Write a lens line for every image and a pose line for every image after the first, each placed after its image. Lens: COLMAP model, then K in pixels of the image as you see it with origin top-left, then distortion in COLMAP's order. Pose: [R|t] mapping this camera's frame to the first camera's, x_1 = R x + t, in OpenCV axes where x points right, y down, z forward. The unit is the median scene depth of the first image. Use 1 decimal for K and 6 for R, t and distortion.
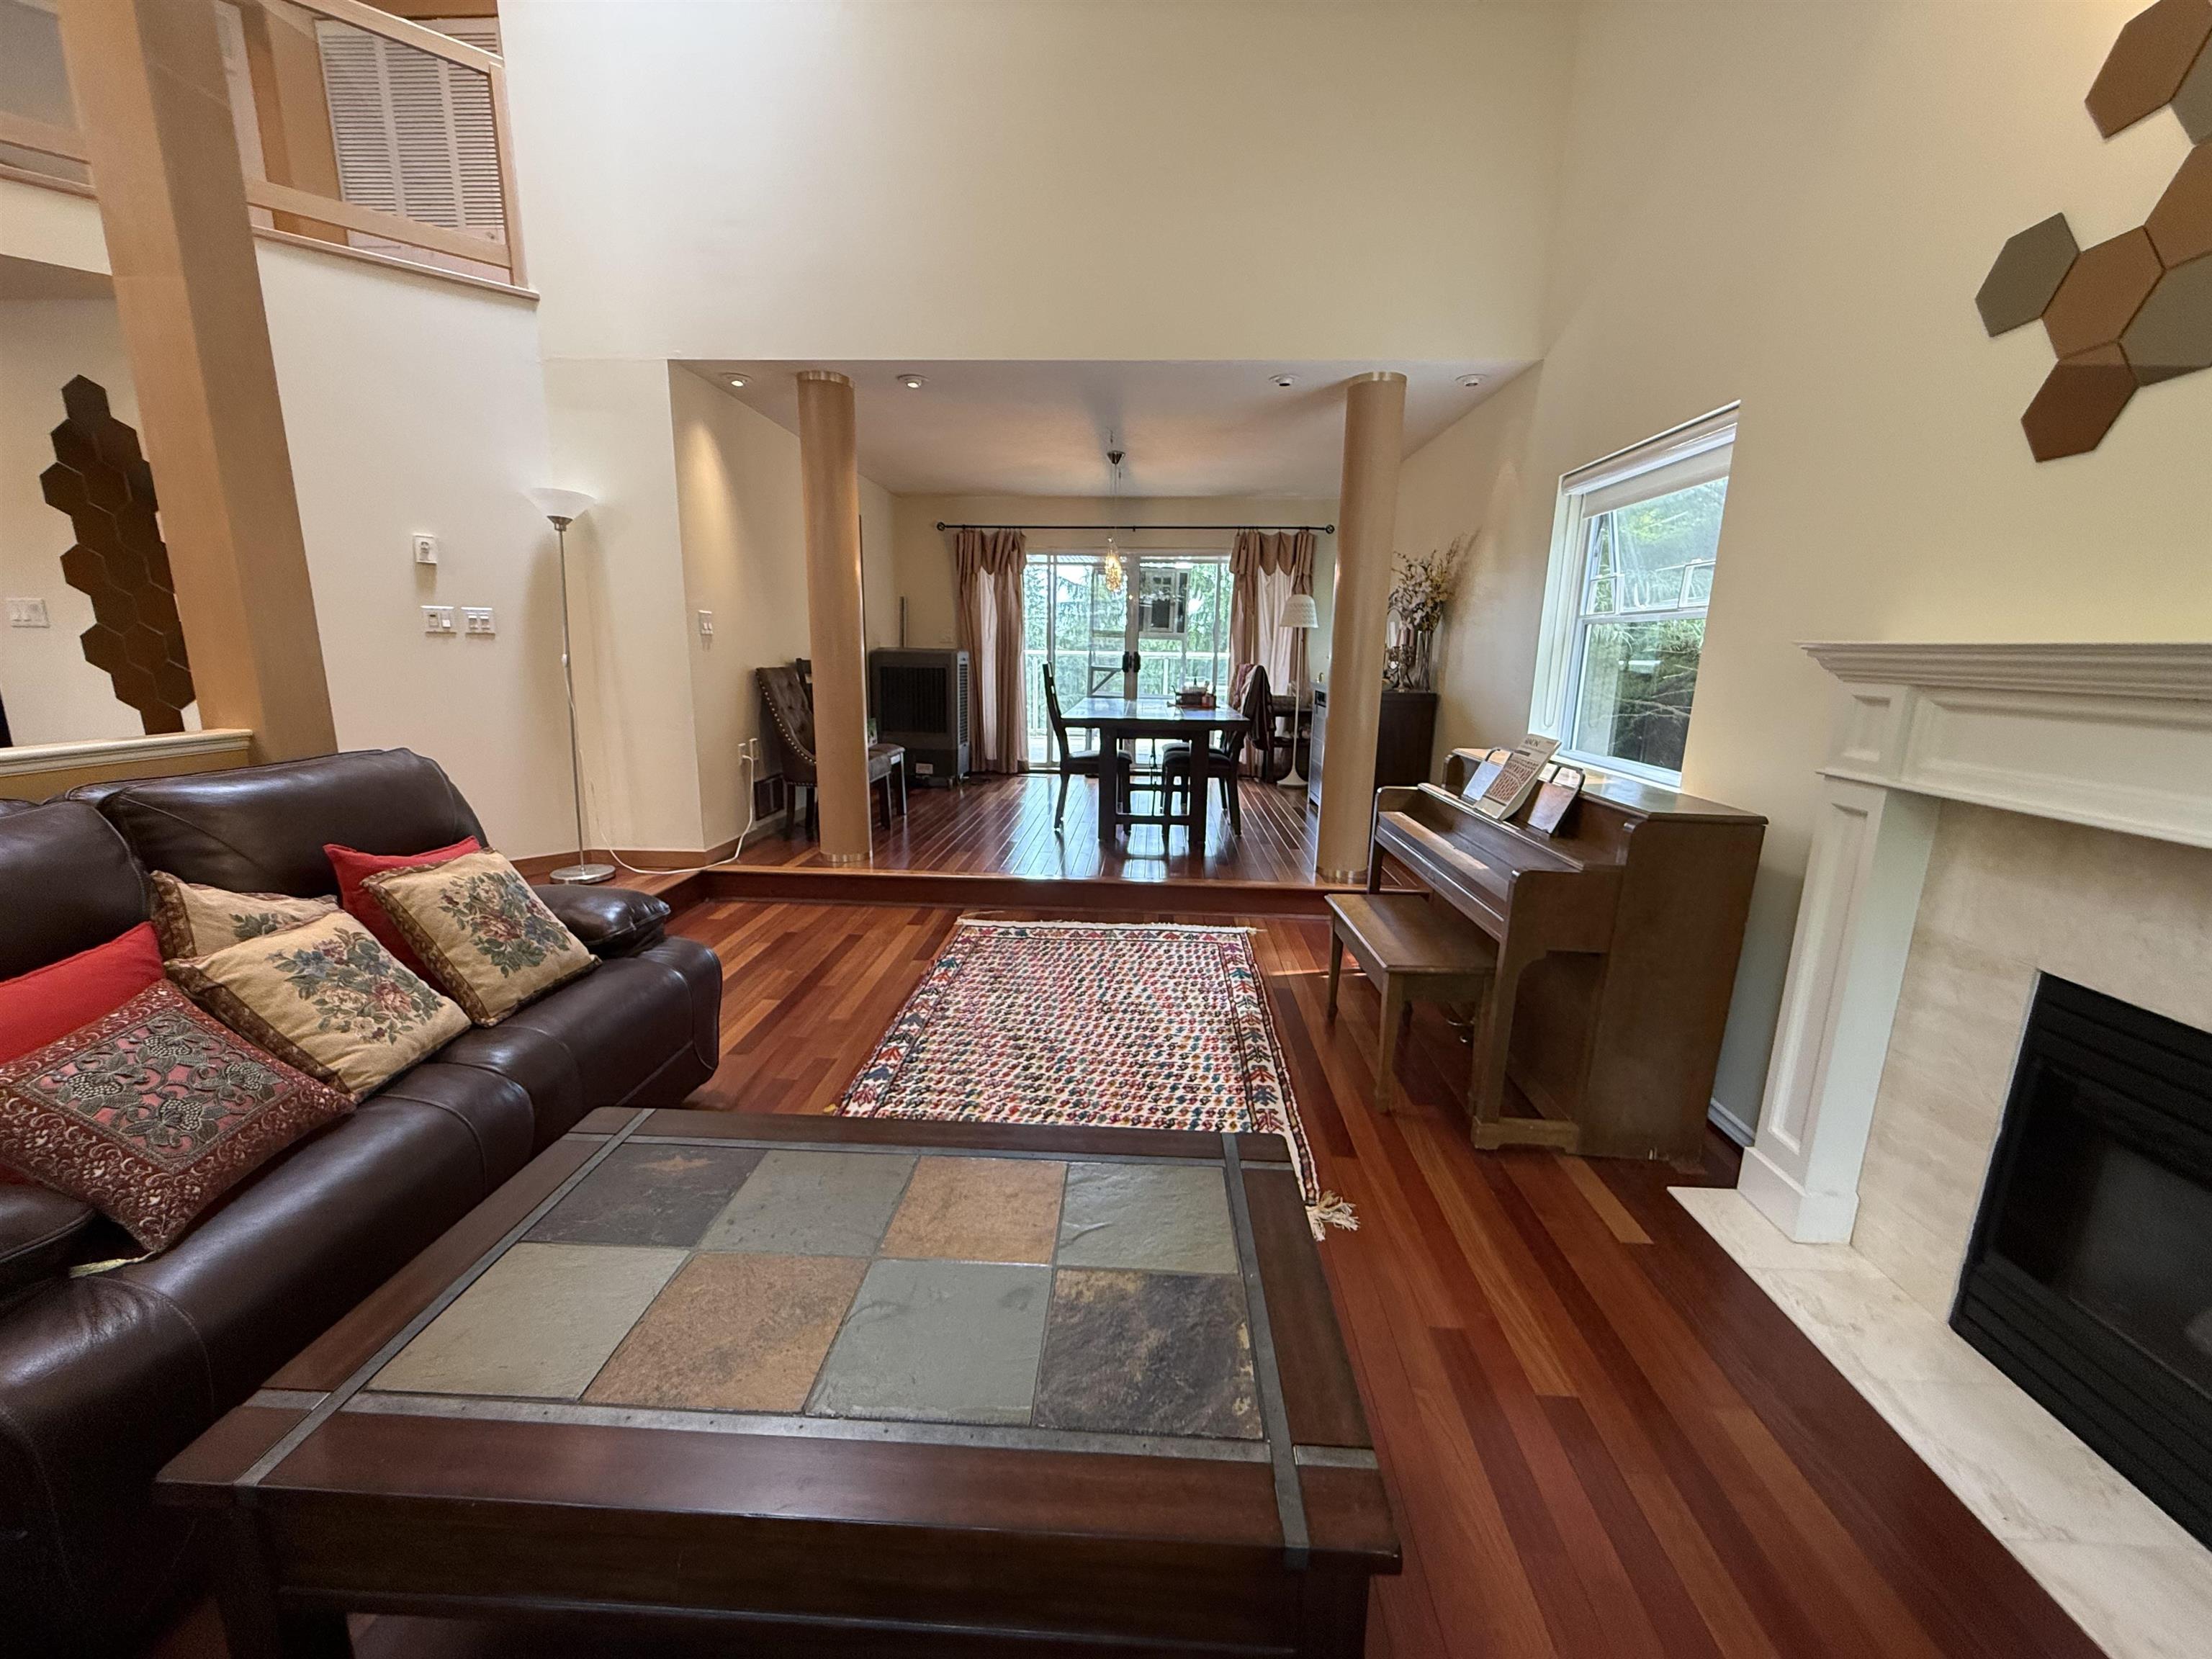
lens RADIAL K [[879.2, 0, 1104.5], [0, 879.2, 829.8], [0, 0, 1]] dist [0.001263, -0.000562]
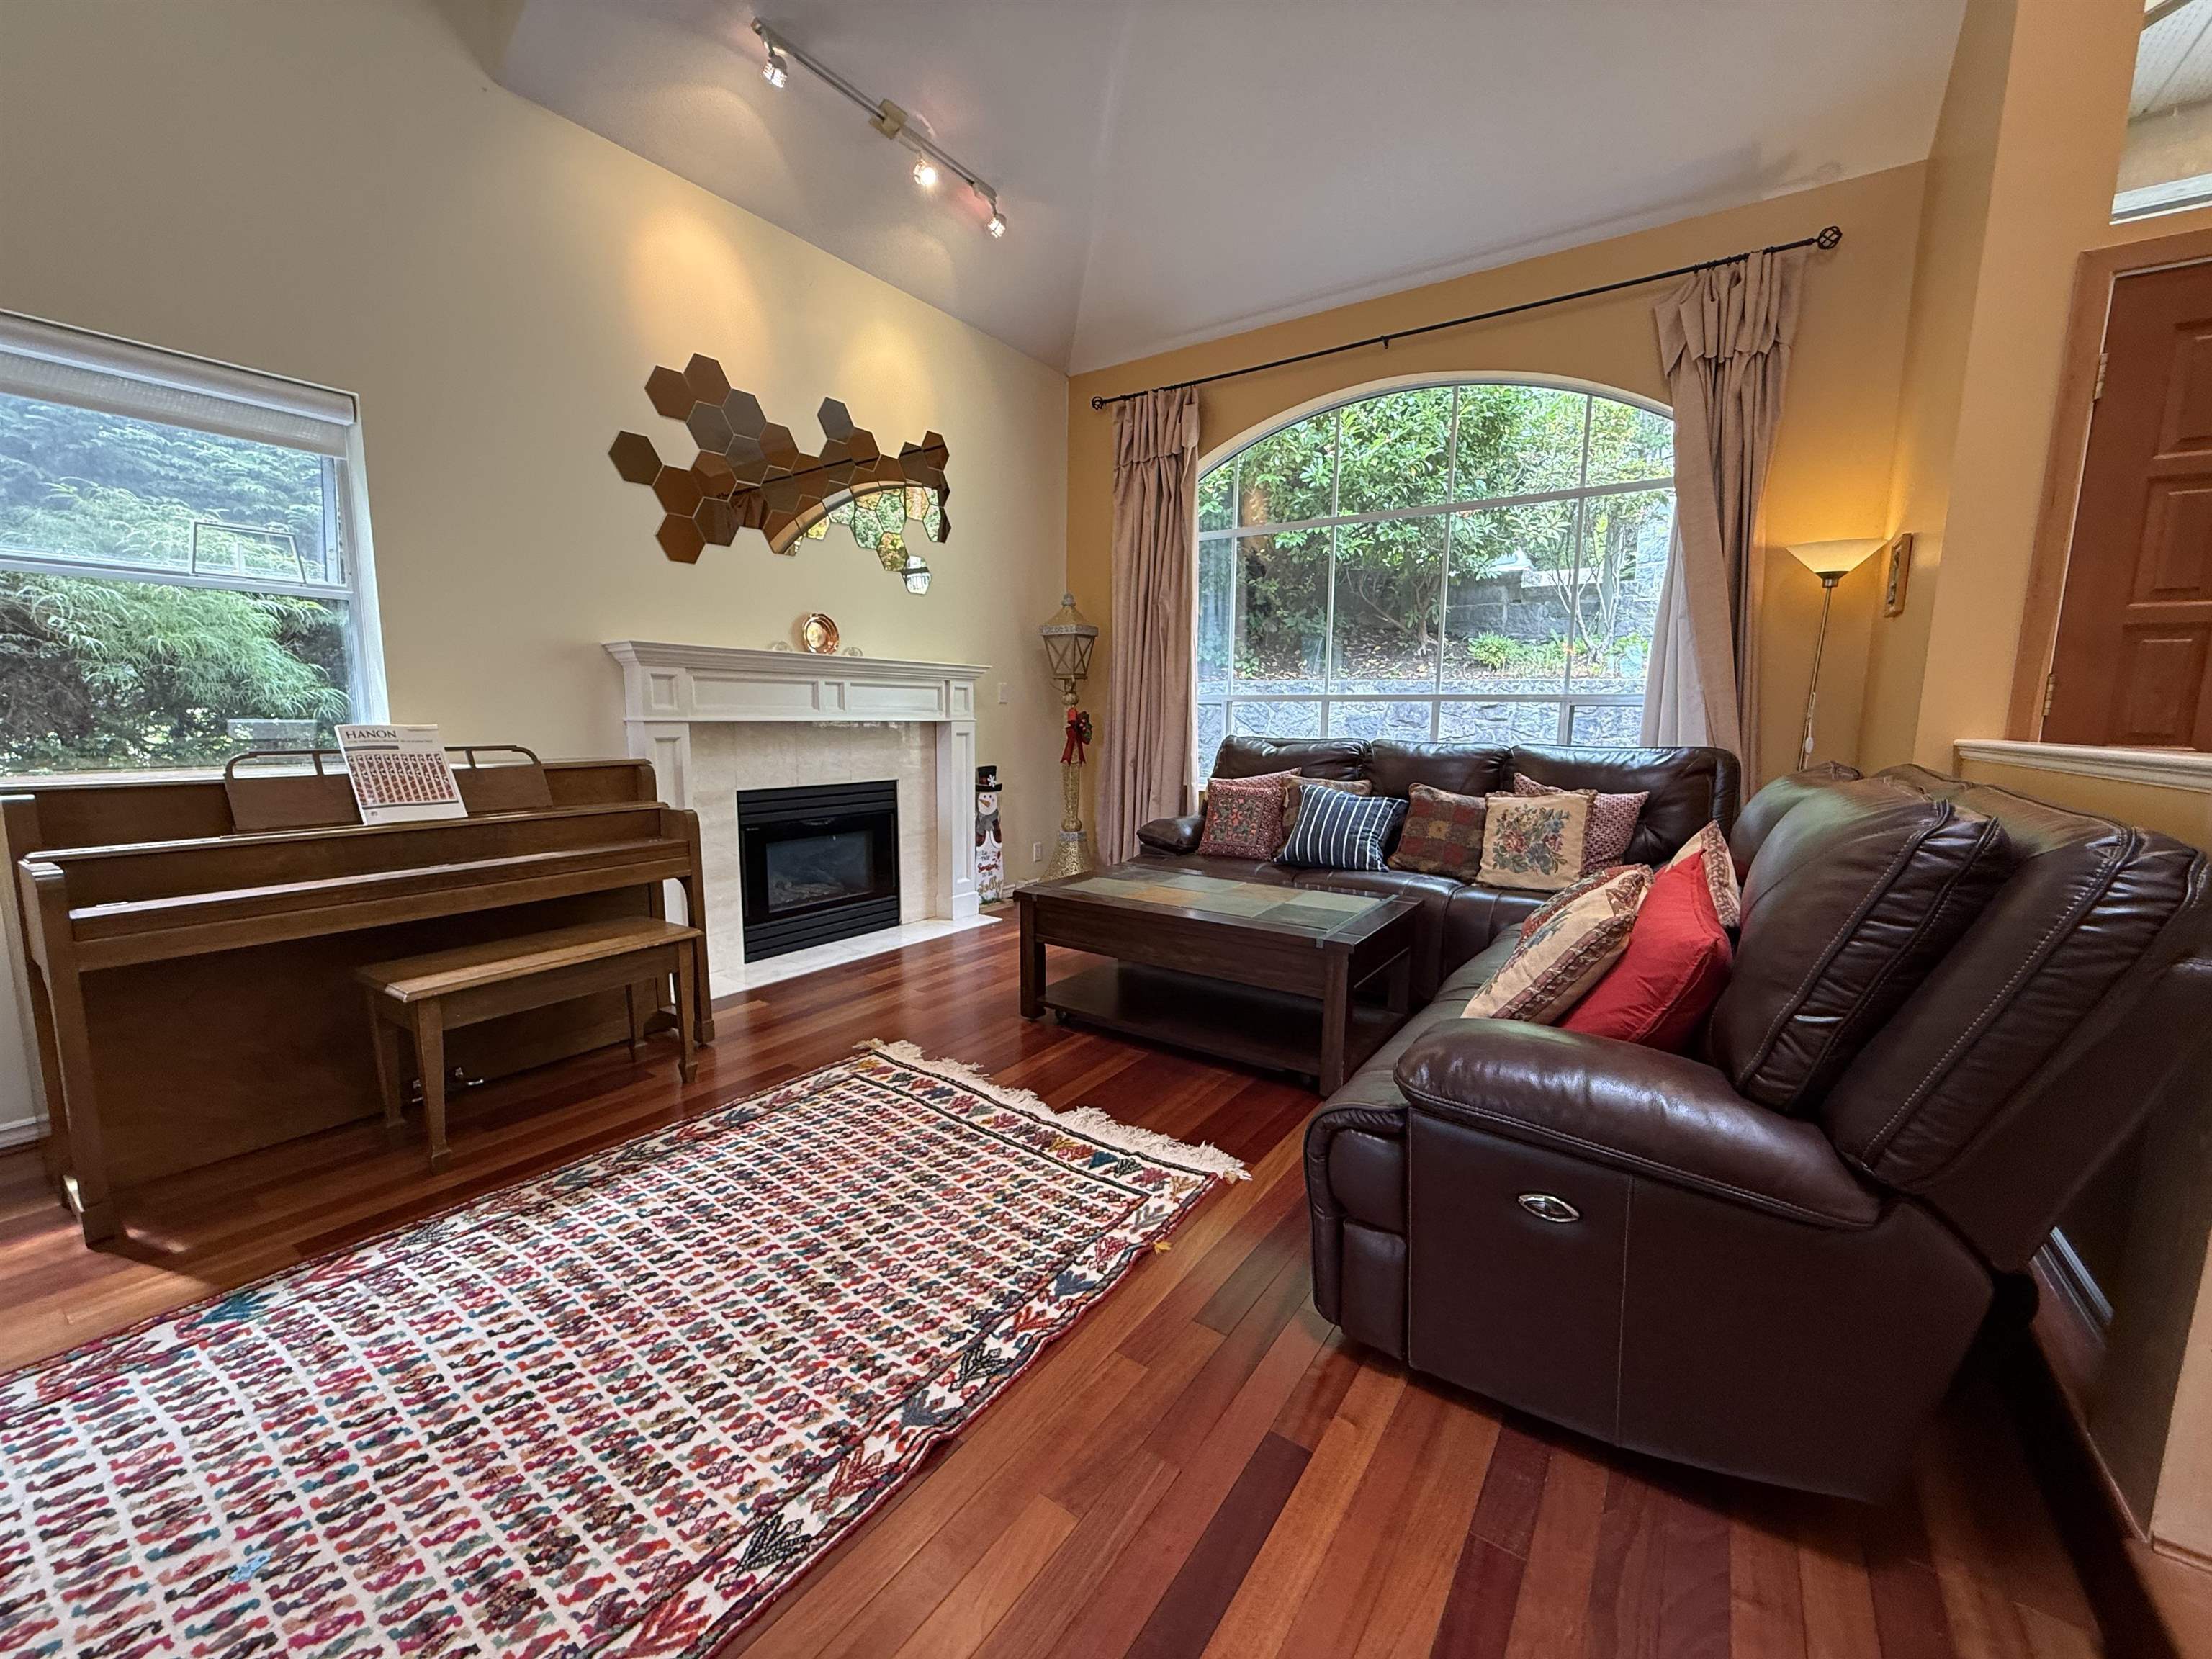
lens RADIAL K [[879.2, 0, 1105.8], [0, 879.2, 832.7], [0, 0, 1]] dist [0.001263, -0.000562]
pose [[-0.850605, -0.096087, 0.516951, -0.474856], [0.083958, 0.945726, 0.313931, -0.186584], [-0.519059, 0.310434, -0.796372, 1.154421]]
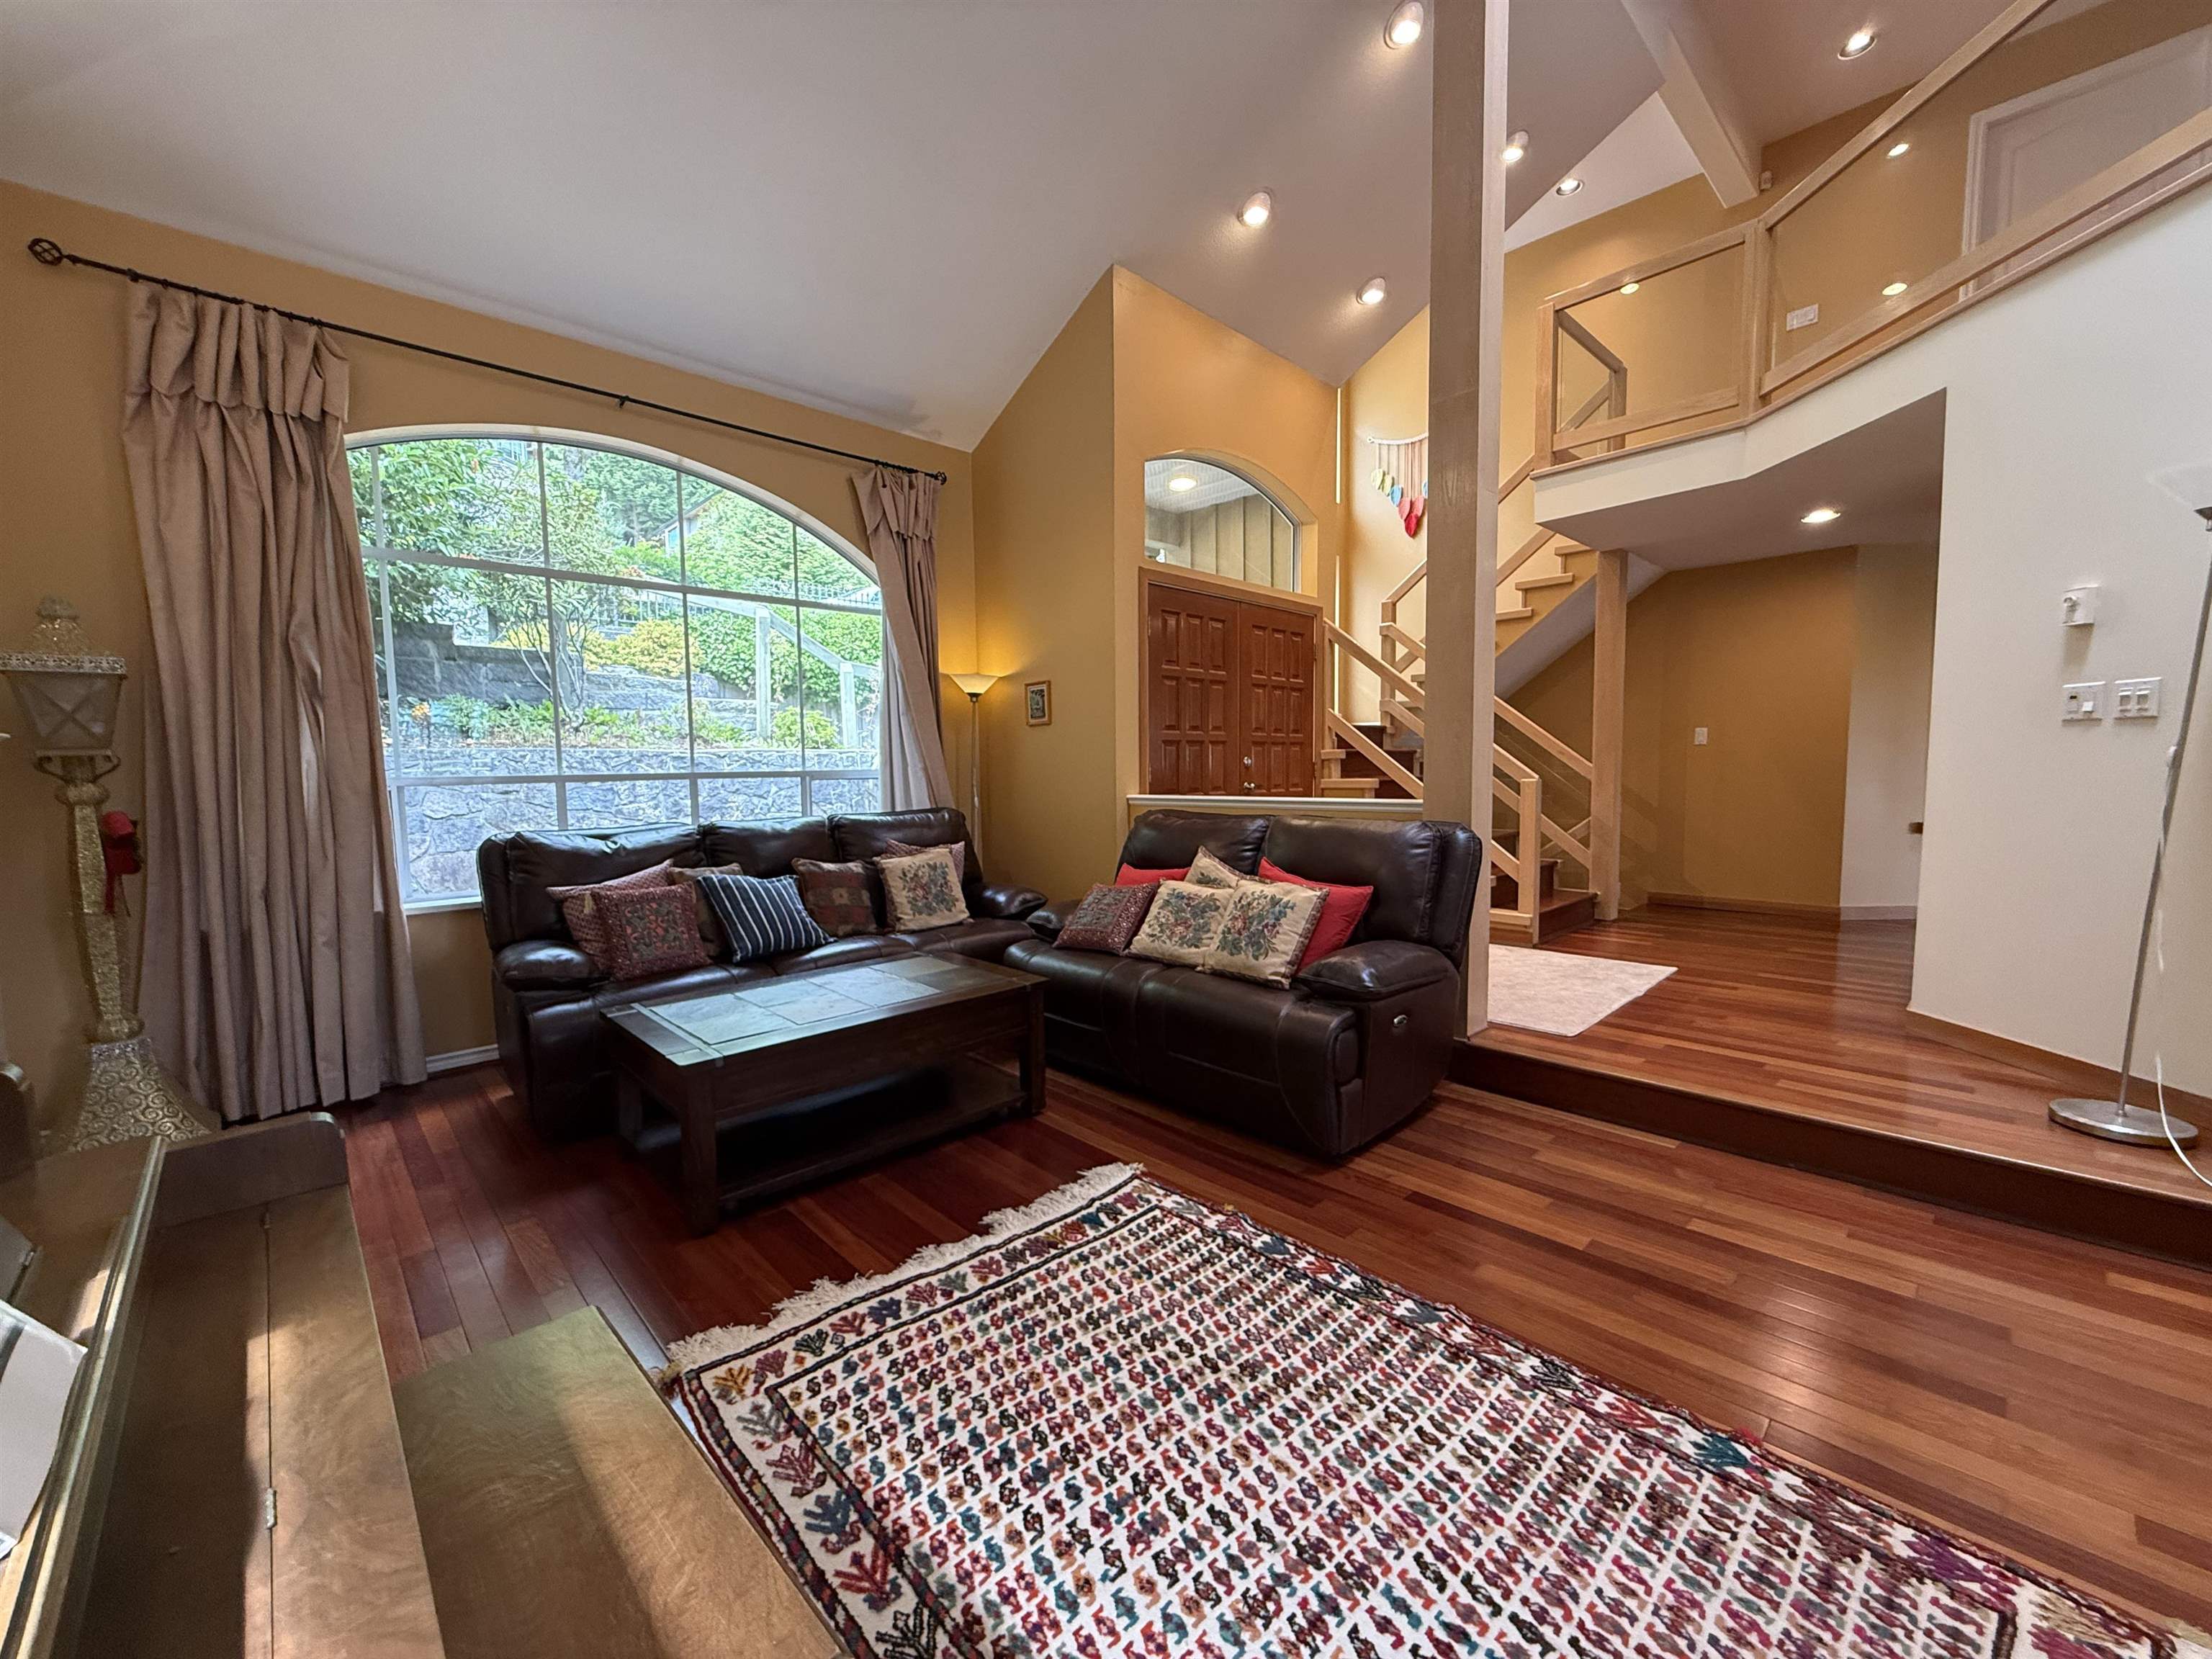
lens RADIAL K [[879.2, 0, 1106.1], [0, 879.2, 831.6], [0, 0, 1]] dist [0.001263, -0.000562]
pose [[-0.687650, 0.050429, -0.724289, 0.353572], [-0.145169, 0.967891, 0.205216, -0.200525], [0.711381, 0.246262, -0.658249, 1.105476]]
